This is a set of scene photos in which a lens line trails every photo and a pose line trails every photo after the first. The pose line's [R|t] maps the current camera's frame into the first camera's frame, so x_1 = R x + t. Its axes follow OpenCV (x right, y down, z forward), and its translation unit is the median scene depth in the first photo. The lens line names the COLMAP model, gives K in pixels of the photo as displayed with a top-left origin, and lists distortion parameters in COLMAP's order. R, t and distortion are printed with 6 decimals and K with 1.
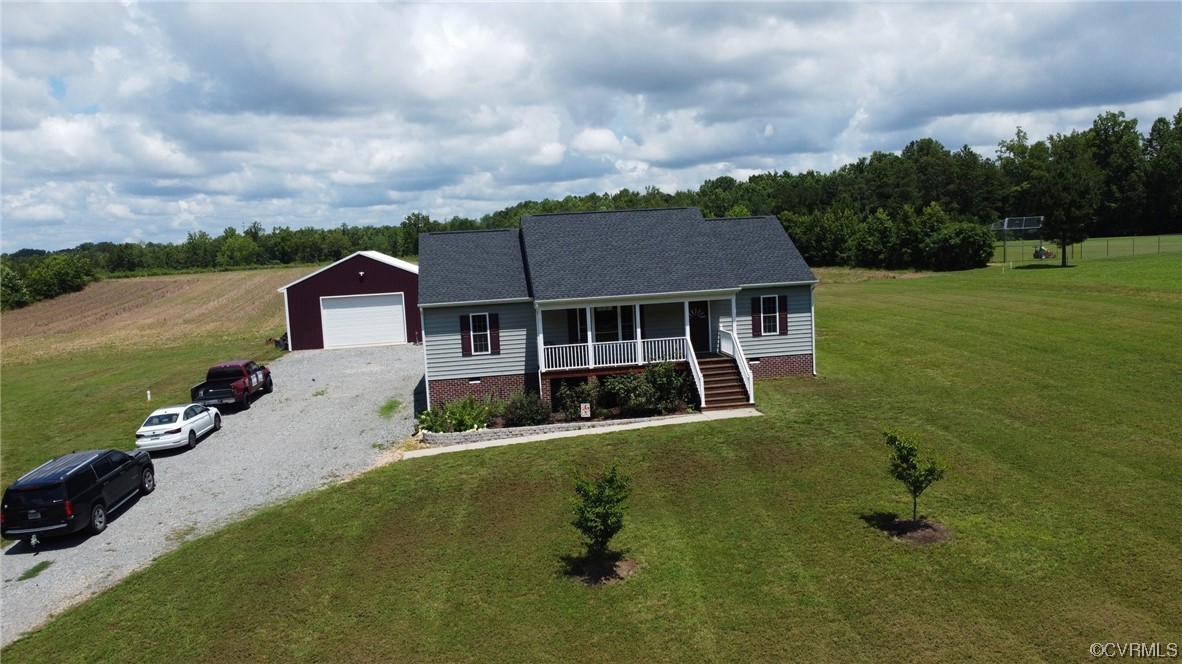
lens RADIAL K [[895.2, 0, 585.5], [0, 895.2, 335.3], [0, 0, 1]] dist [0.000676, -0.003523]
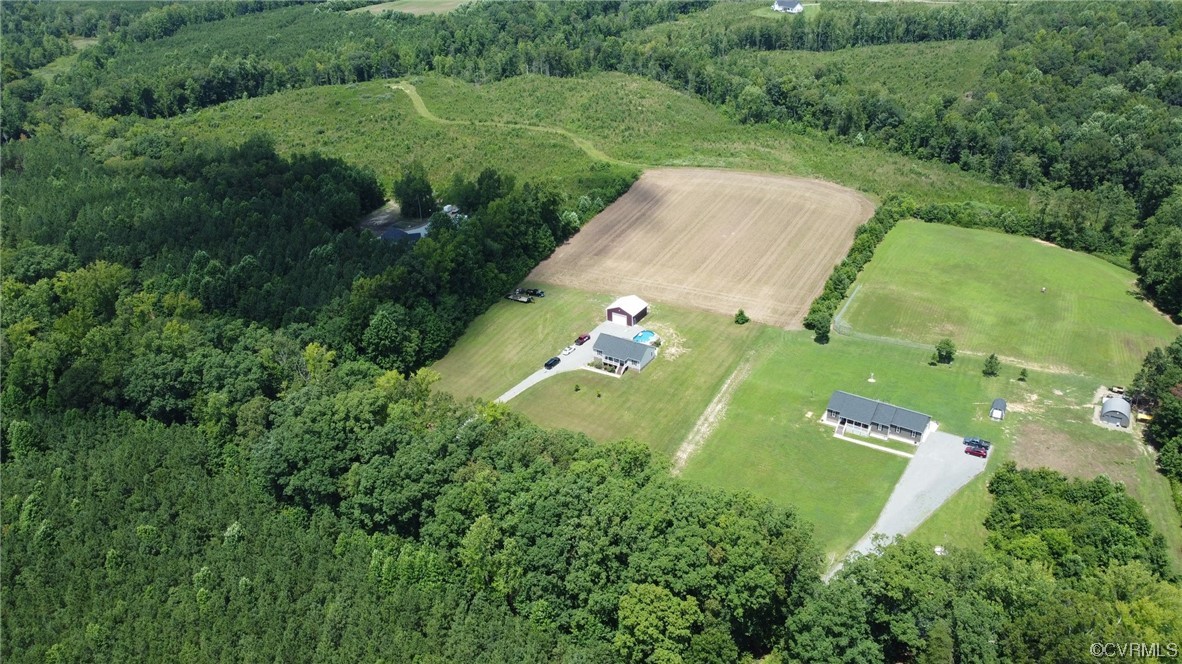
lens RADIAL K [[895.2, 0, 585.5], [0, 895.2, 335.3], [0, 0, 1]] dist [0.000676, -0.003523]
pose [[0.761540, 0.329506, -0.558106, 3.762883], [-0.077264, 0.901133, 0.426601, -3.184027], [0.643496, -0.281752, 0.711708, -4.190646]]
